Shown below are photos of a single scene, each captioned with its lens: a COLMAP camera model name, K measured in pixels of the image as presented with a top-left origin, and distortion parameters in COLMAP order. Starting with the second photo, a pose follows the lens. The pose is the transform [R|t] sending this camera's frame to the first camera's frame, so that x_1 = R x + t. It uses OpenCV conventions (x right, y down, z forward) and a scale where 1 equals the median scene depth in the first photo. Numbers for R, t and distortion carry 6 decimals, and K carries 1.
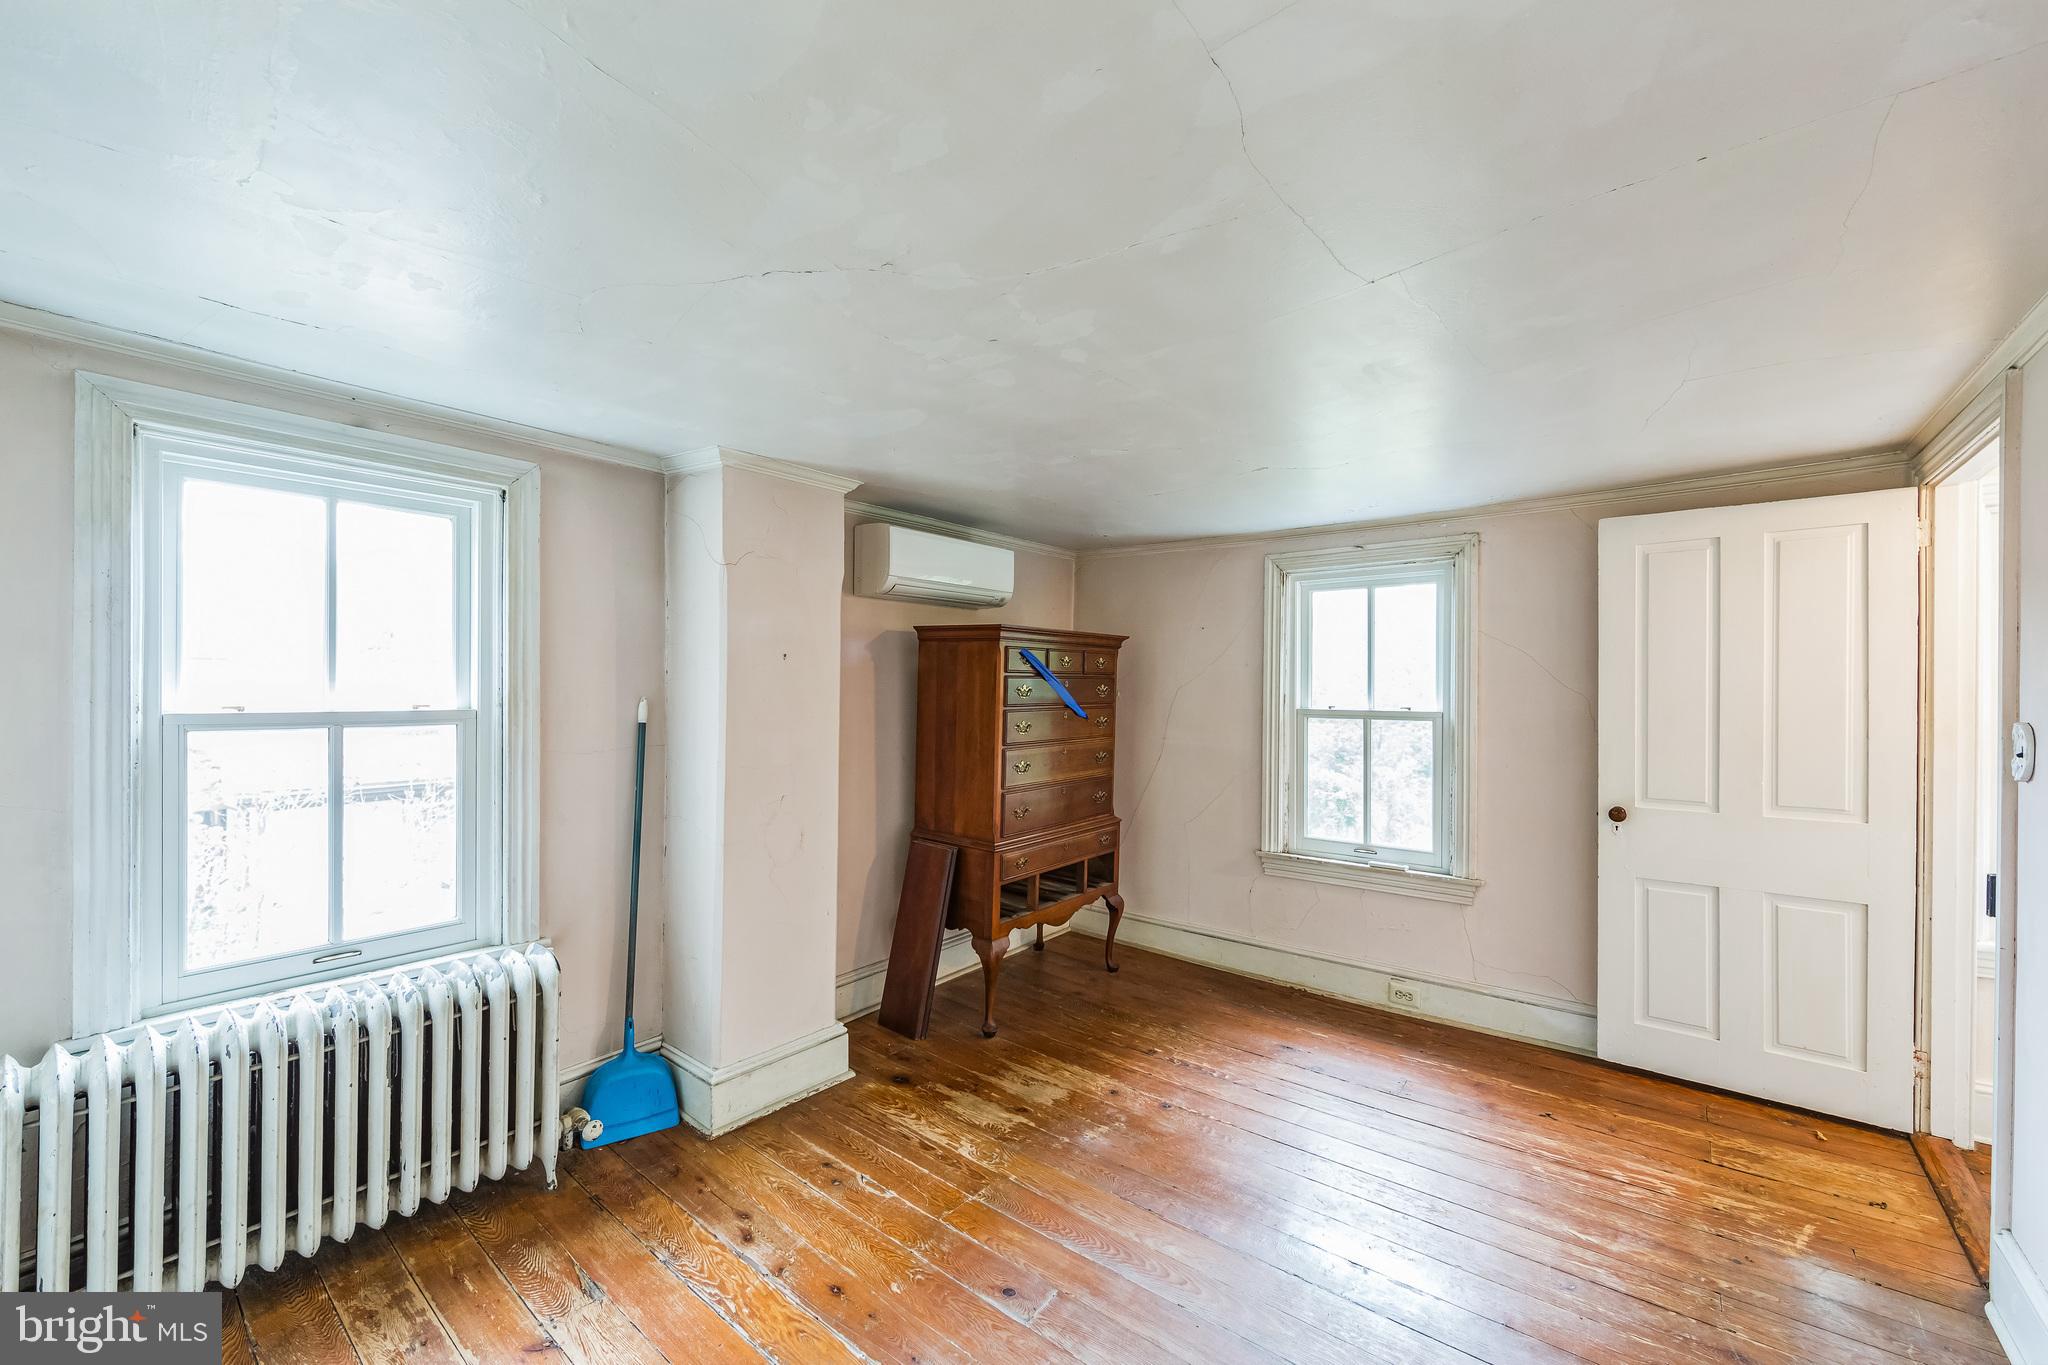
lens RADIAL K [[807.5, 0, 1010.3], [0, 807.5, 685.5], [0, 0, 1]] dist [0.000443, -0.000363]
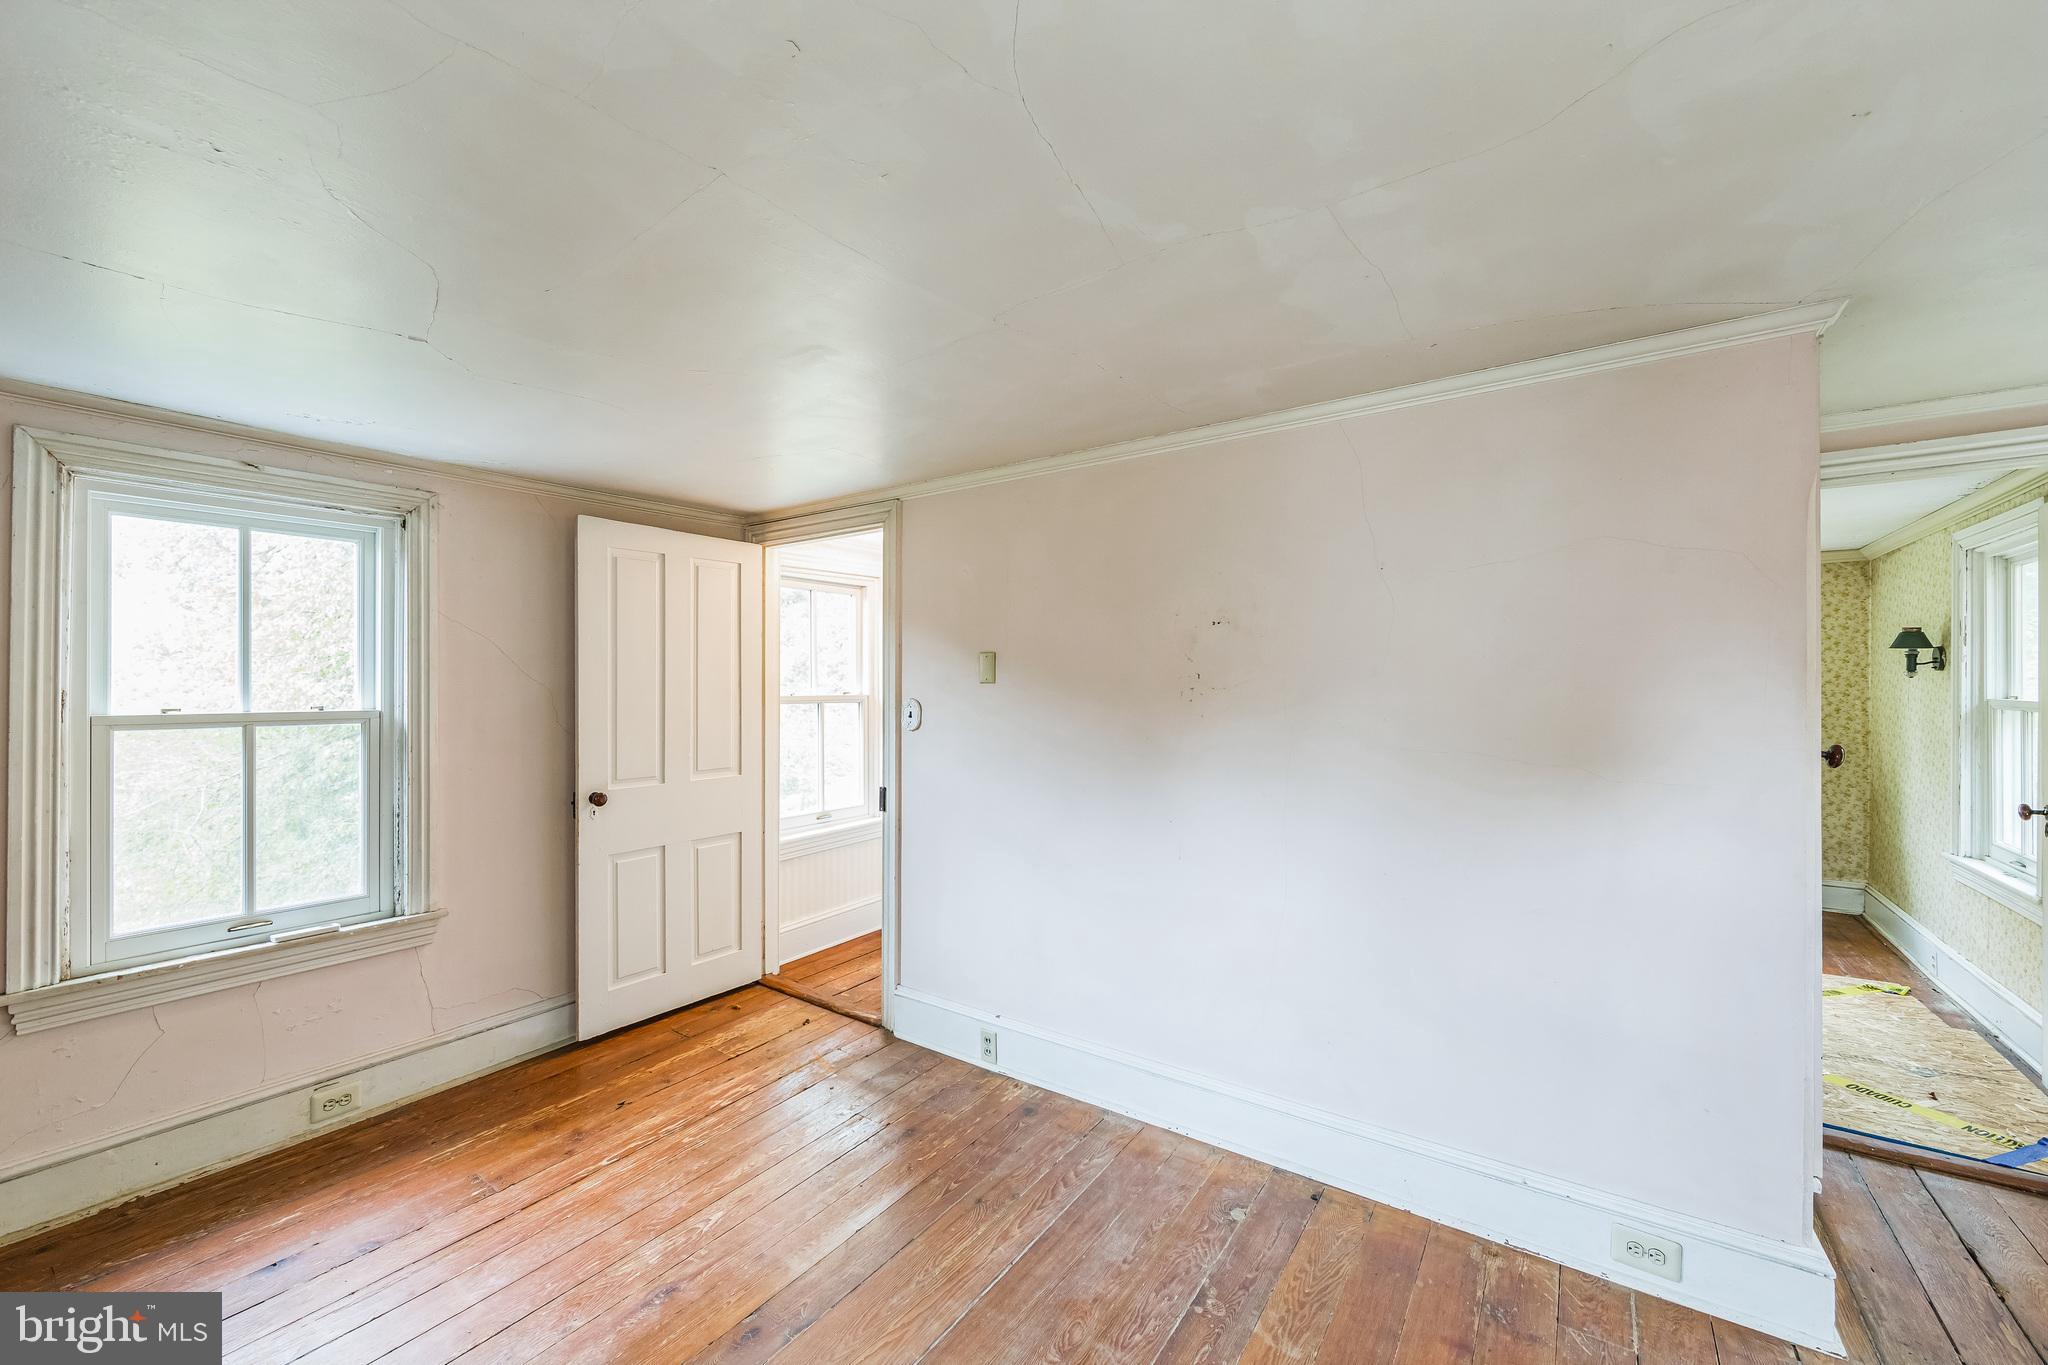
lens RADIAL K [[807.5, 0, 1021.9], [0, 807.5, 679.6], [0, 0, 1]] dist [0.000443, -0.000363]
pose [[-0.071535, 0.003070, 0.997433, -0.296221], [0.000361, 0.999995, -0.003052, 0.005730], [-0.997438, 0.000142, -0.071536, 0.457027]]
